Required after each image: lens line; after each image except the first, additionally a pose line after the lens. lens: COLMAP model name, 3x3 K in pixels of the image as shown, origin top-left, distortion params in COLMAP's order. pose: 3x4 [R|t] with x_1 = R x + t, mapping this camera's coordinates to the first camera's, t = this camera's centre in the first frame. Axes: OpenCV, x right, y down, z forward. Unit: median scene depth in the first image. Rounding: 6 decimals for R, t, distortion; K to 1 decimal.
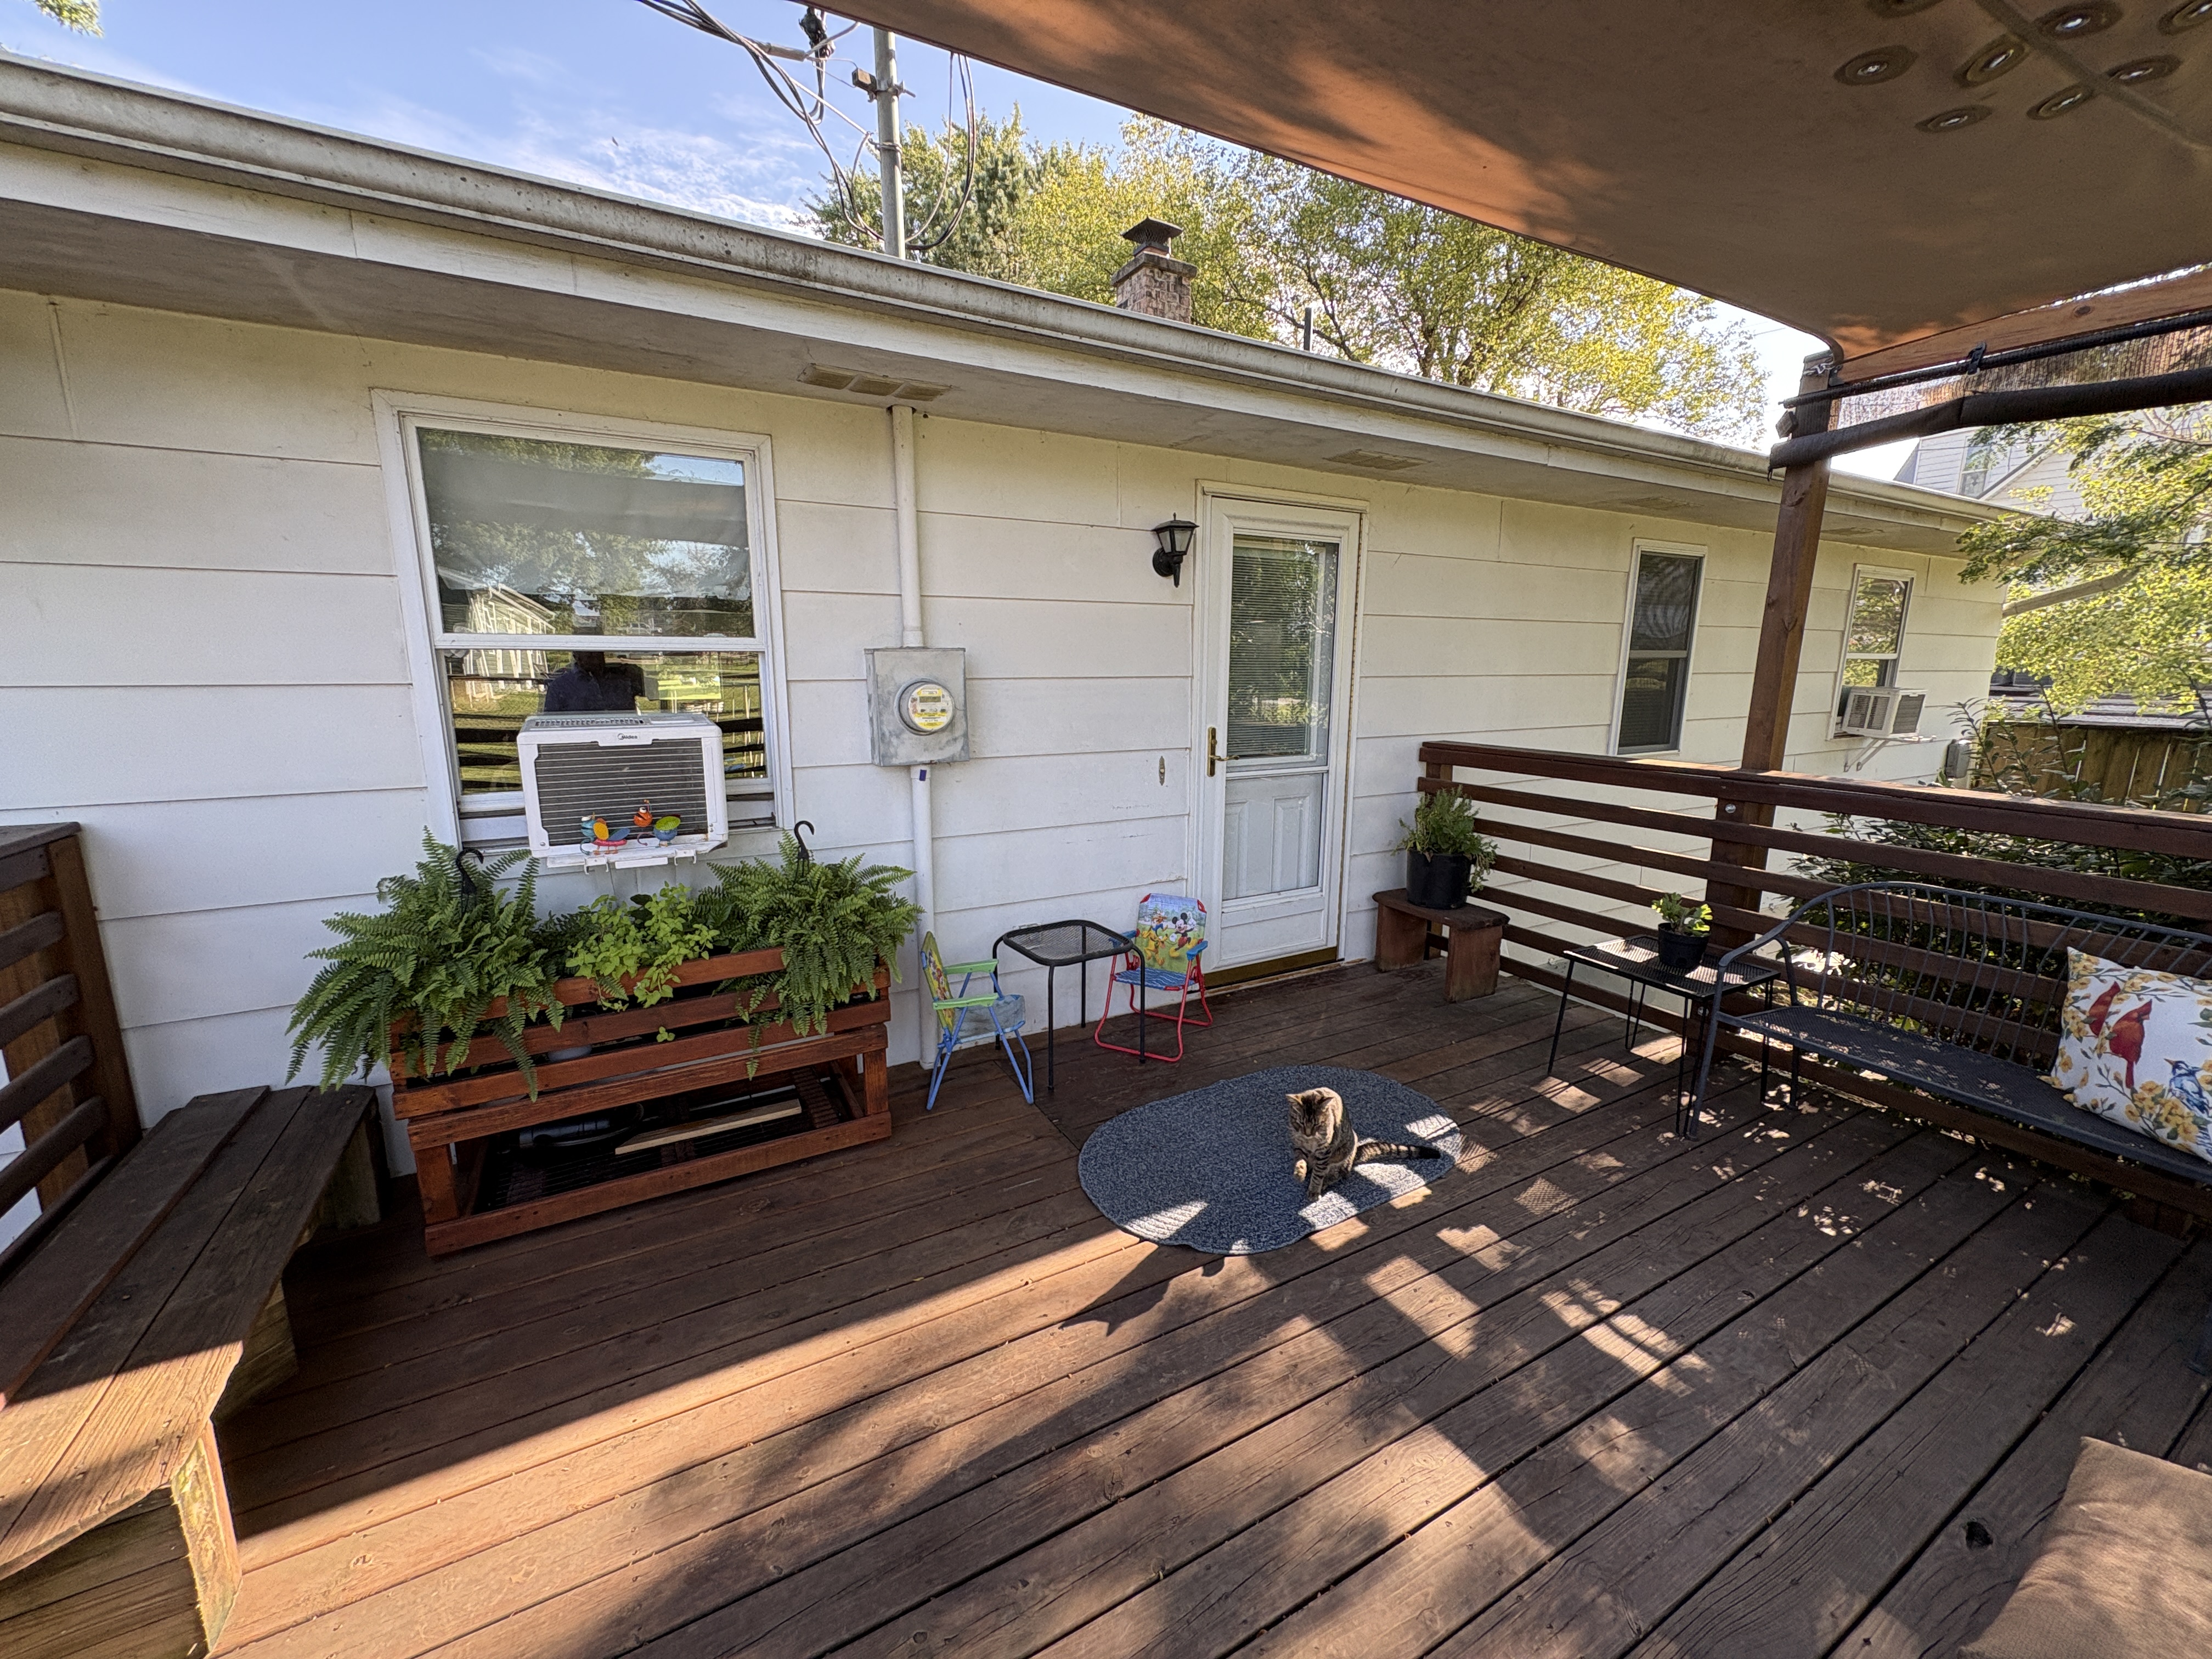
lens RADIAL K [[901.8, 0, 1106.0], [0, 901.8, 829.5], [0, 0, 1]] dist [-0.002412, -0.000345]
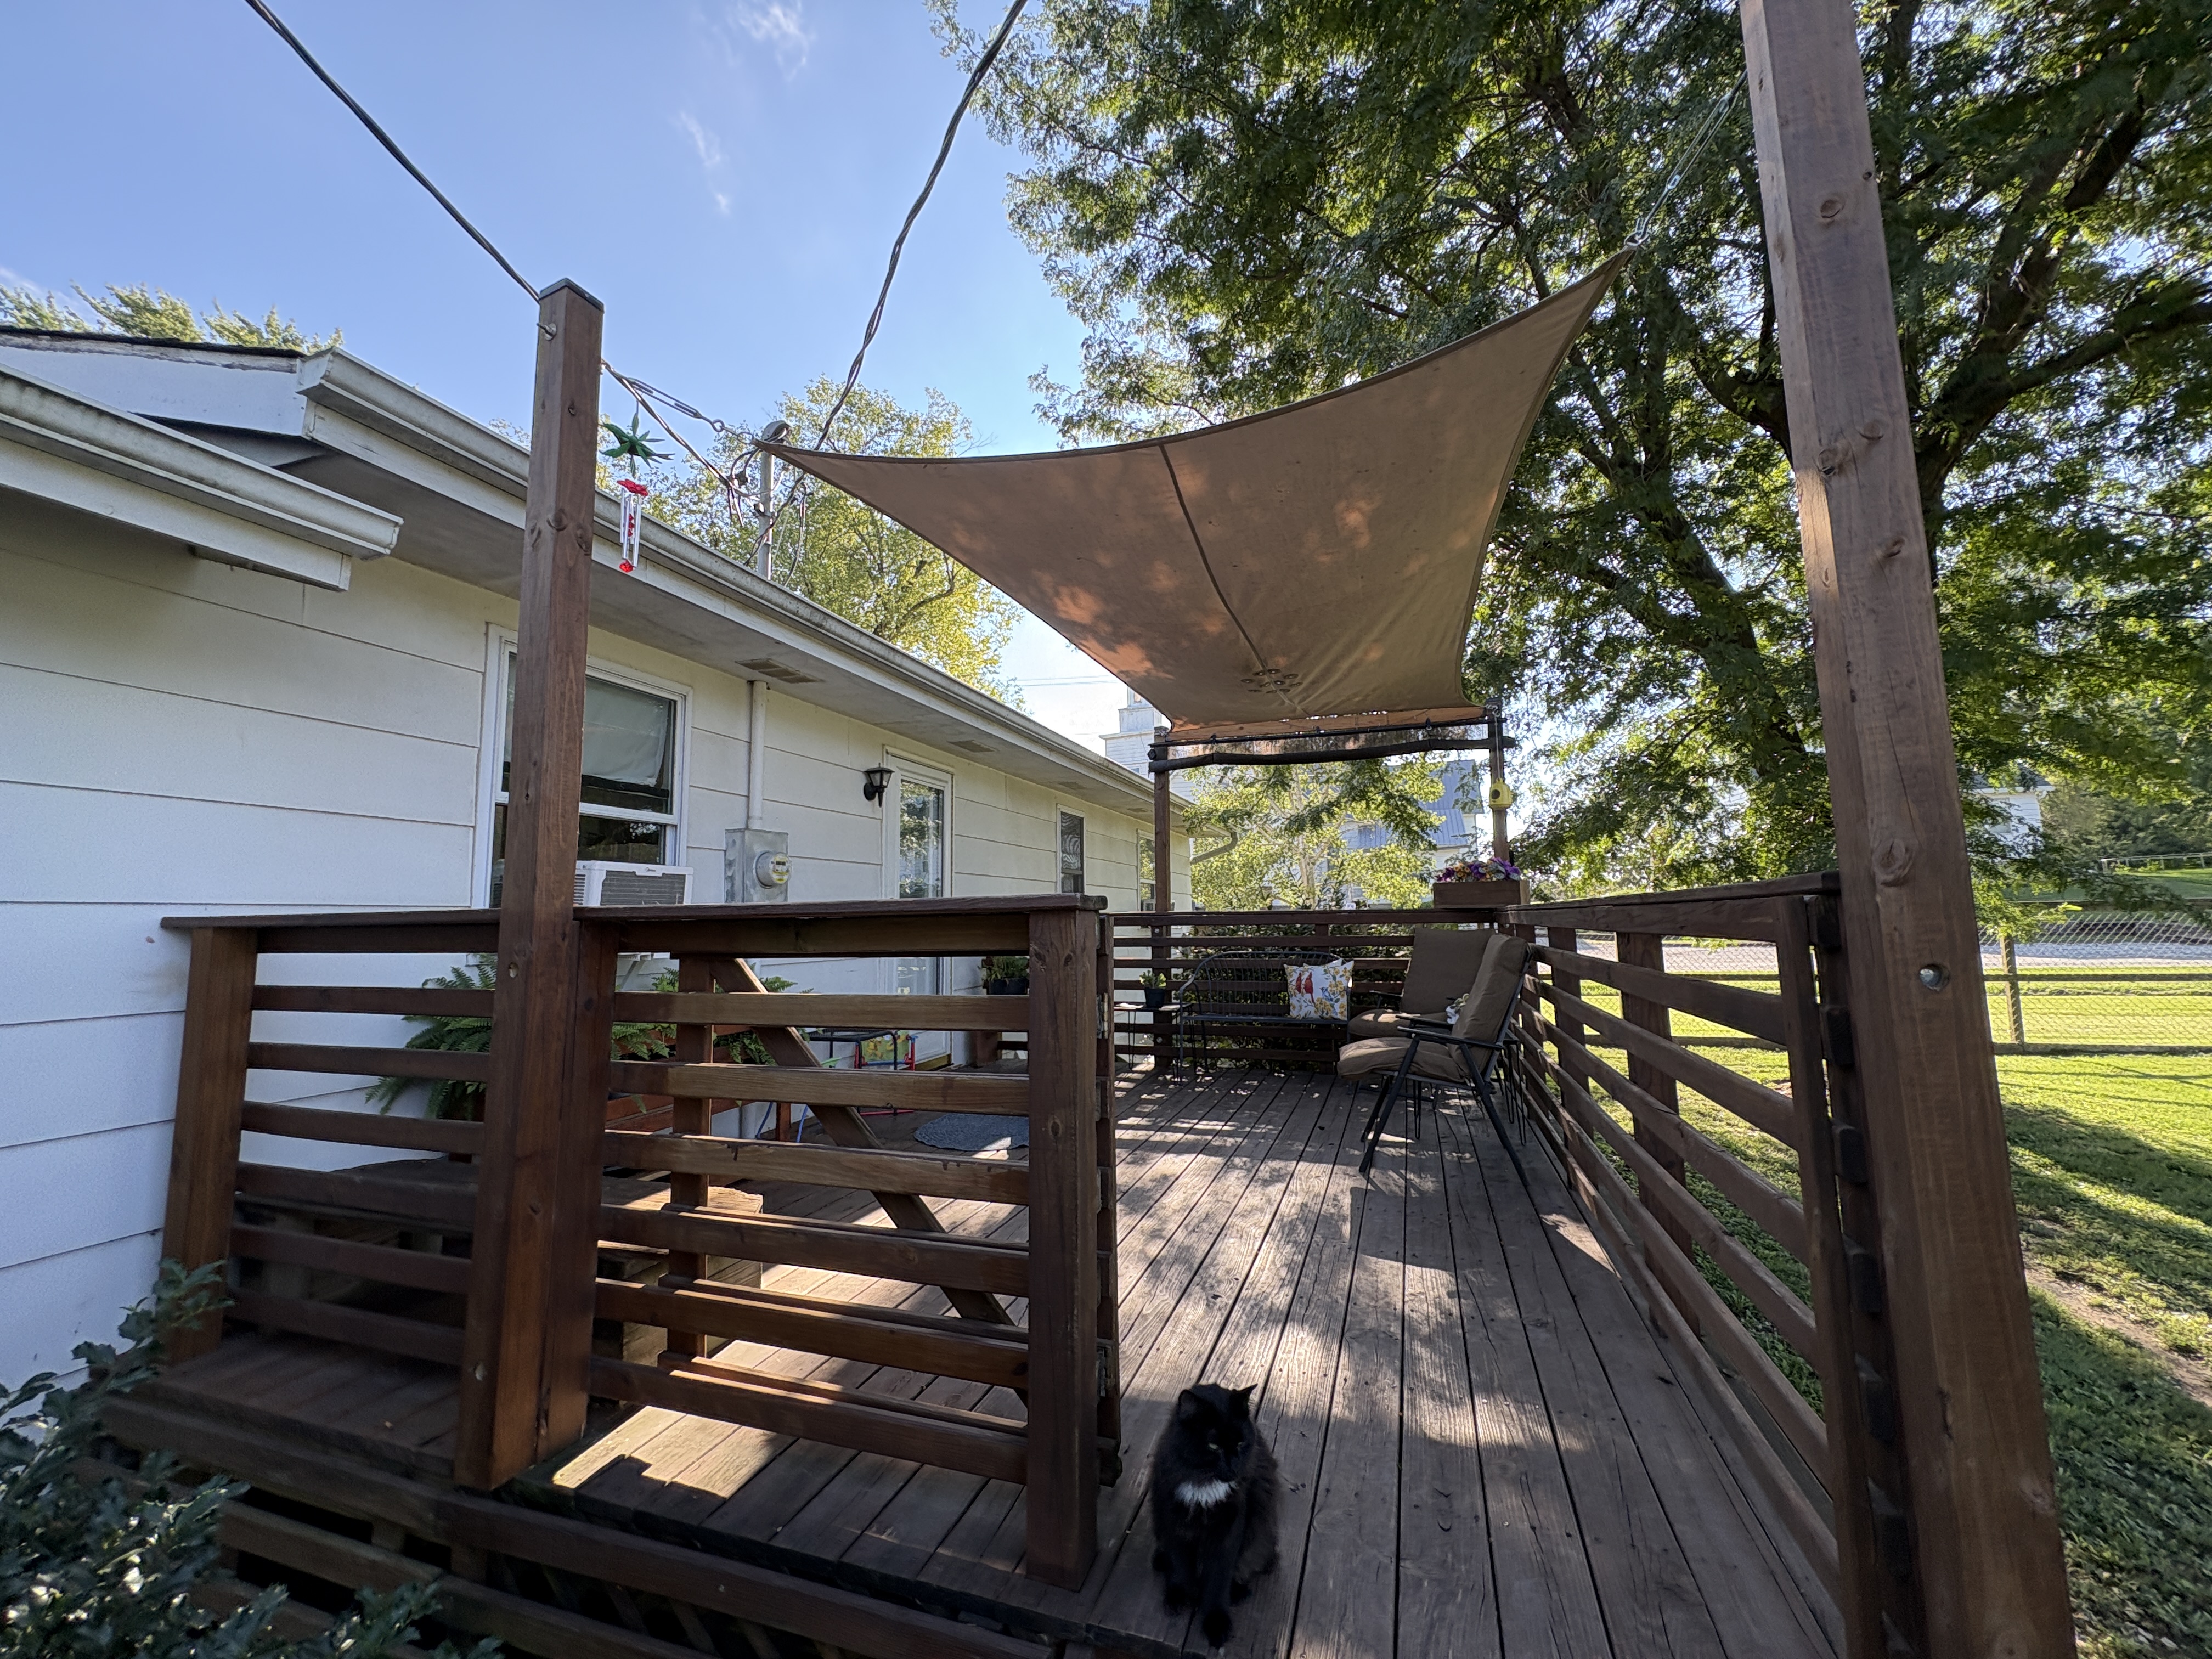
lens RADIAL K [[901.8, 0, 1106.0], [0, 901.8, 829.5], [0, 0, 1]] dist [-0.002412, -0.000345]
pose [[0.744269, 0.055194, 0.665595, -0.786662], [0.151081, 0.956833, -0.248284, 0.258623], [-0.650567, 0.285349, 0.703802, -0.436887]]
